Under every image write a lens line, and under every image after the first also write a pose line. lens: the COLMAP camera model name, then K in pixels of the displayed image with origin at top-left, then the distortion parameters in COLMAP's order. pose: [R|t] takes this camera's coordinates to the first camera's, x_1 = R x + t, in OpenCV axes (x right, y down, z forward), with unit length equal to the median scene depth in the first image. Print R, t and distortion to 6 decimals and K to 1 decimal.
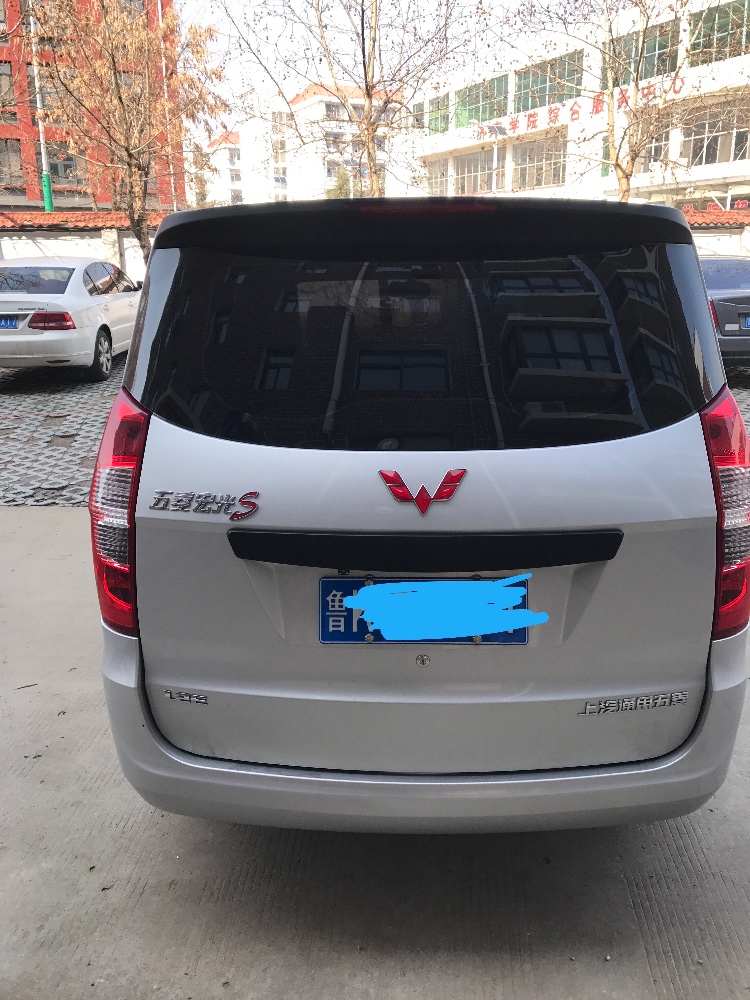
lens RADIAL K [[829.6, 0, 375.0], [0, 829.6, 500.0], [0, 0, 1]] dist [0.007905, -0.009384]
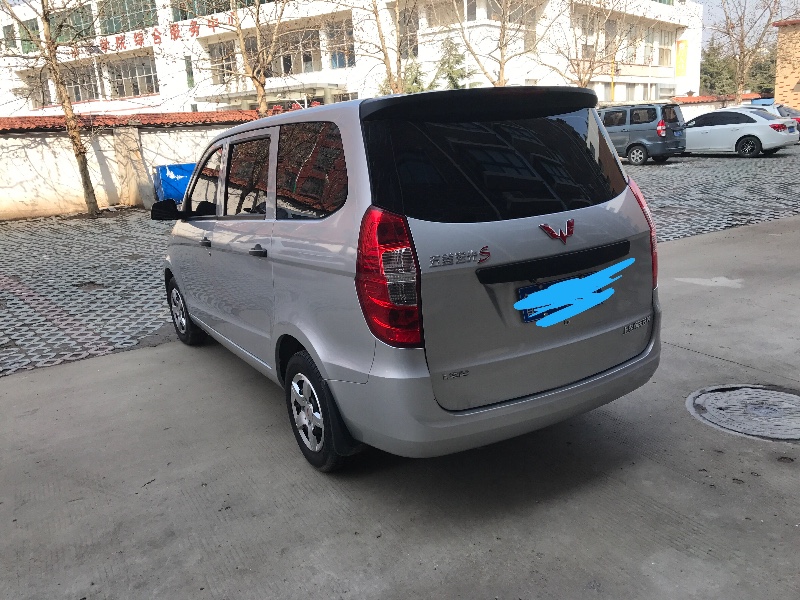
lens RADIAL K [[663.7, 0, 396.9], [0, 663.7, 303.0], [0, 0, 1]] dist [0.007905, -0.009384]
pose [[0.839048, -0.174472, 0.515324, -0.922336], [0.203954, 0.978980, -0.000626, 0.062493], [-0.504382, 0.105628, 0.856995, -0.109368]]
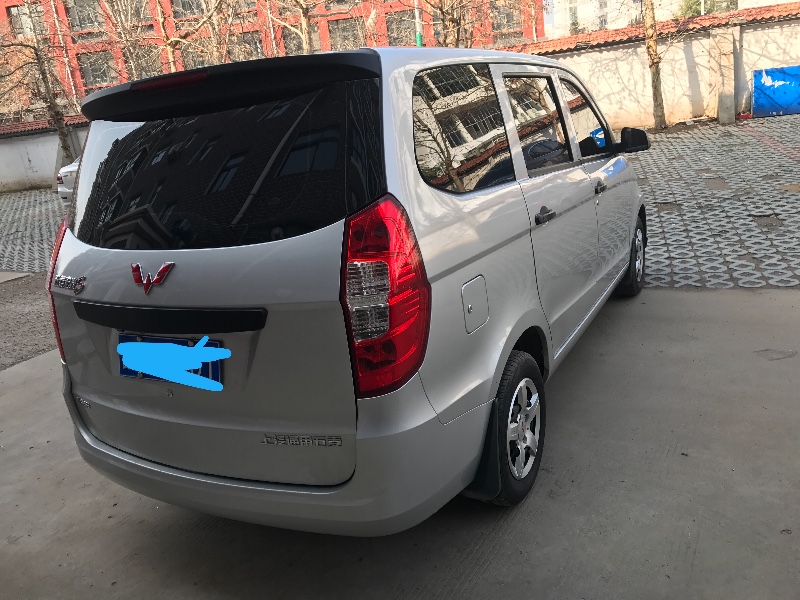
lens RADIAL K [[663.7, 0, 396.9], [0, 663.7, 303.0], [0, 0, 1]] dist [0.007905, -0.009384]
pose [[0.886012, 0.025953, -0.462936, 0.842181], [-0.006255, 0.999010, 0.044034, -0.017946], [0.463621, -0.036119, 0.885297, 0.128375]]
